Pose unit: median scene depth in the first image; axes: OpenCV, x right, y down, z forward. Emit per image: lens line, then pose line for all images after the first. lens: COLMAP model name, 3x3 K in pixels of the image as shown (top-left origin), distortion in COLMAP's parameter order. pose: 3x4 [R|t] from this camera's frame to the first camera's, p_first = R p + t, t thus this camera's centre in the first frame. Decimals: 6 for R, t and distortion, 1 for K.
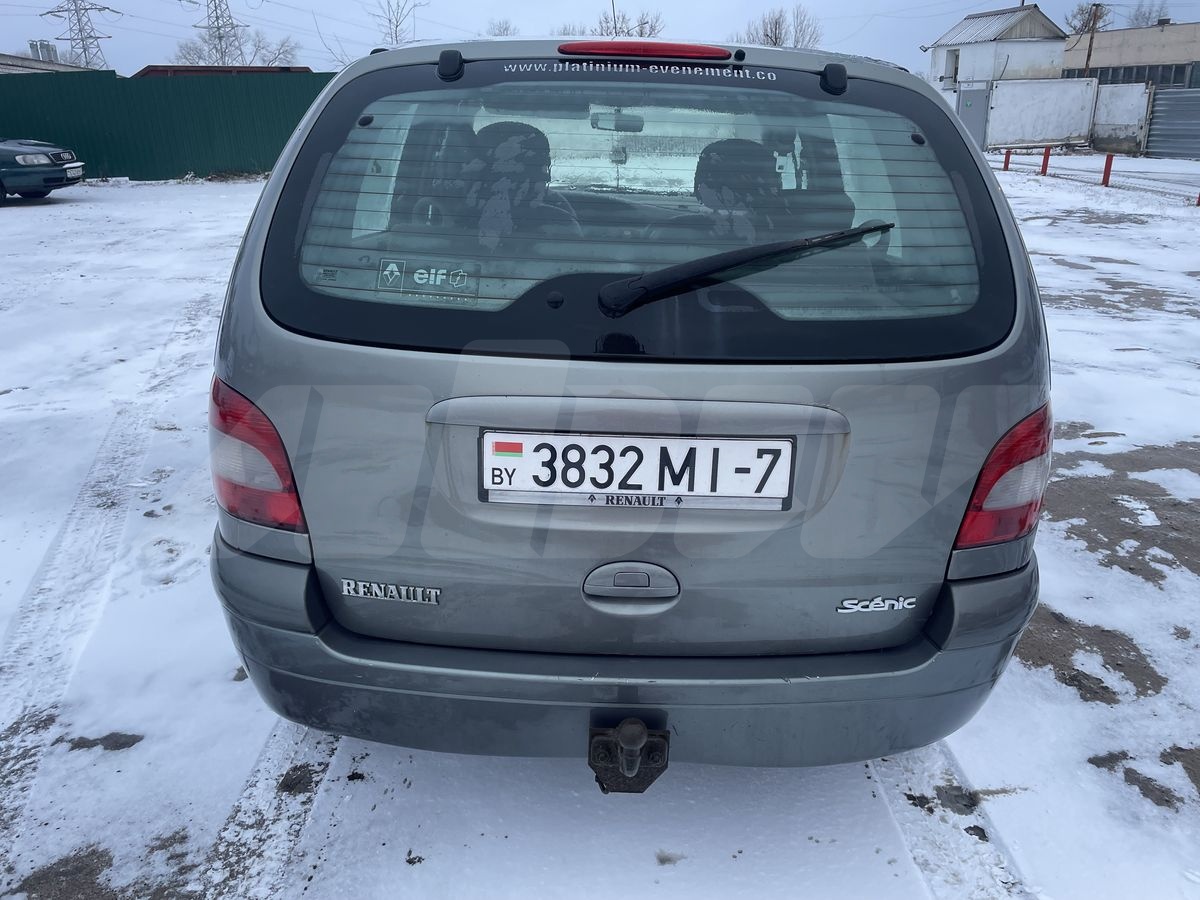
lens RADIAL K [[907.9, 0, 602.7], [0, 907.9, 430.0], [0, 0, 1]] dist [0.074945, -0.089546]
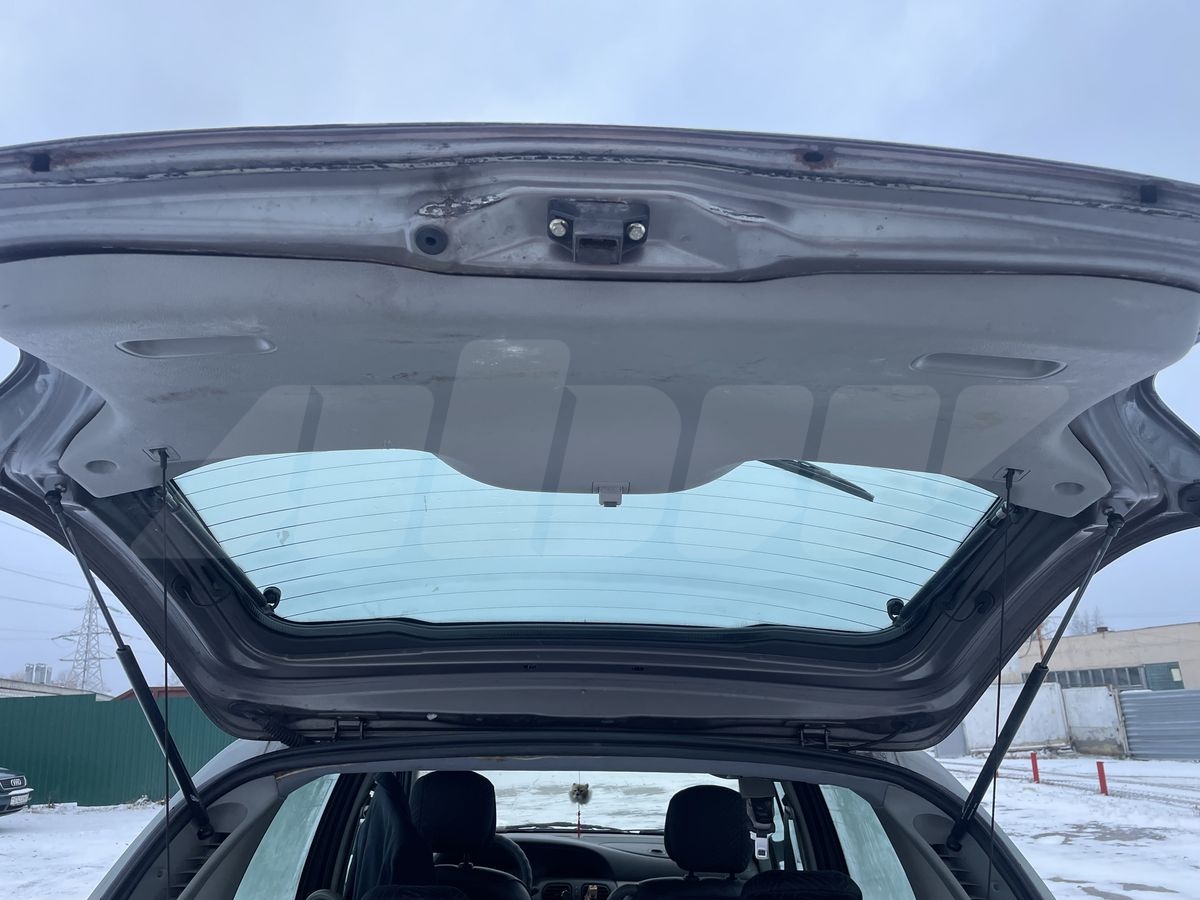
lens RADIAL K [[905.6, 0, 594.3], [0, 905.6, 451.9], [0, 0, 1]] dist [0.074606, -0.096735]
pose [[0.999814, -0.011900, 0.015202, 0.007884], [0.018488, 0.816959, -0.576400, -0.022194], [-0.005560, 0.576573, 0.817027, 0.028978]]
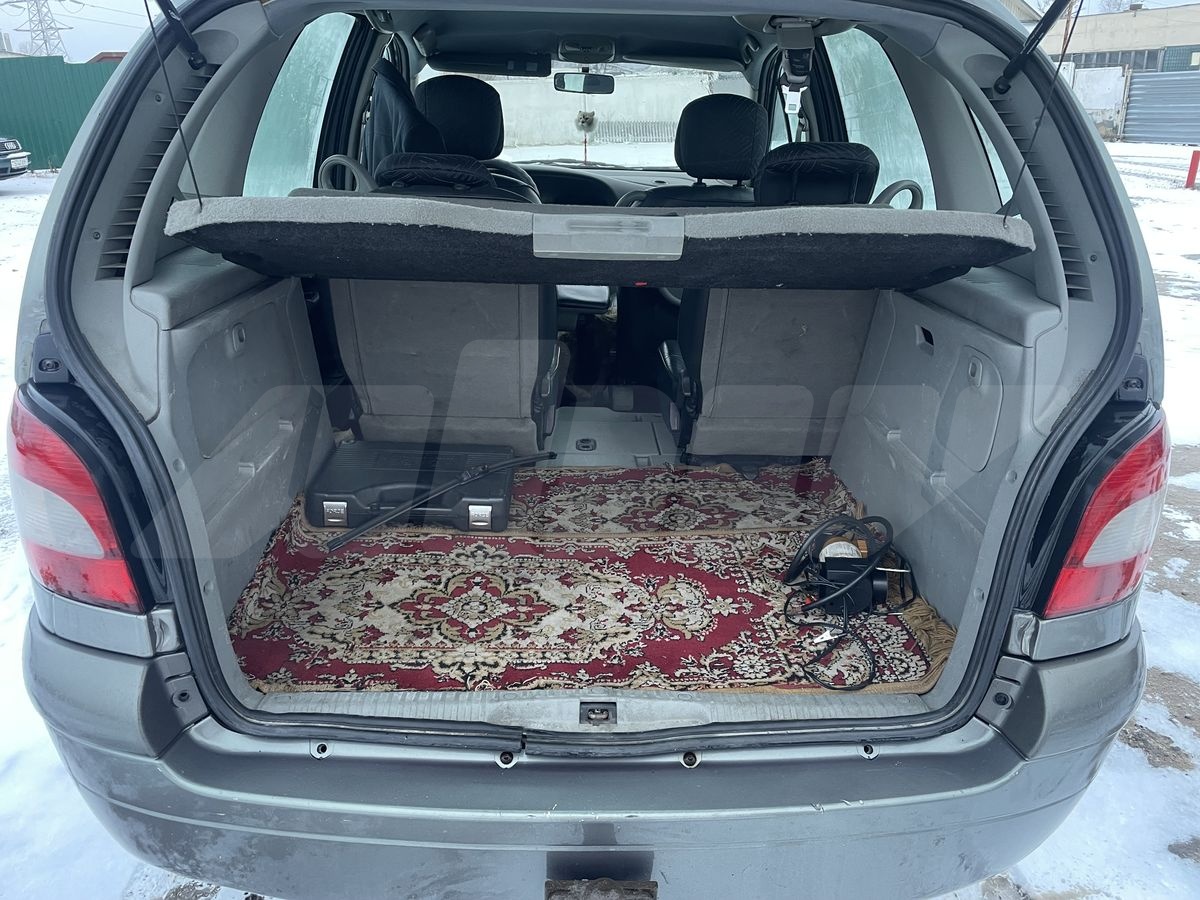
lens RADIAL K [[899.5, 0, 600.0], [0, 899.5, 450.0], [0, 0, 1]] dist [0.069682, -0.085606]
pose [[0.999686, -0.013940, 0.020822, 0.002894], [0.013292, 0.999432, 0.030952, -0.005293], [-0.021242, -0.030665, 0.999304, 0.046953]]
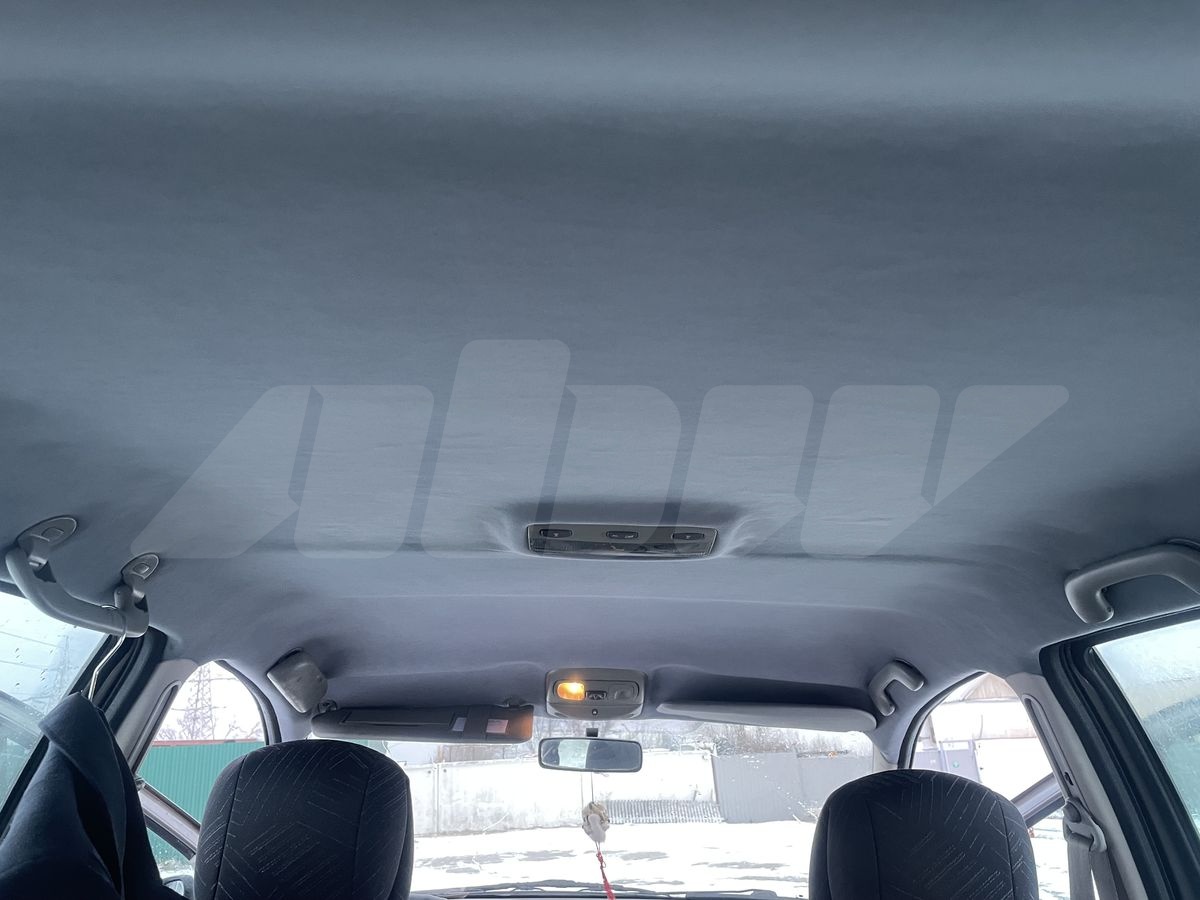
lens RADIAL K [[899.5, 0, 600.0], [0, 899.5, 450.0], [0, 0, 1]] dist [0.069682, -0.085606]
pose [[0.999380, -0.009900, 0.033784, 0.002129], [0.029032, 0.774583, -0.631806, -0.055670], [-0.019913, 0.632395, 0.774390, 0.187589]]
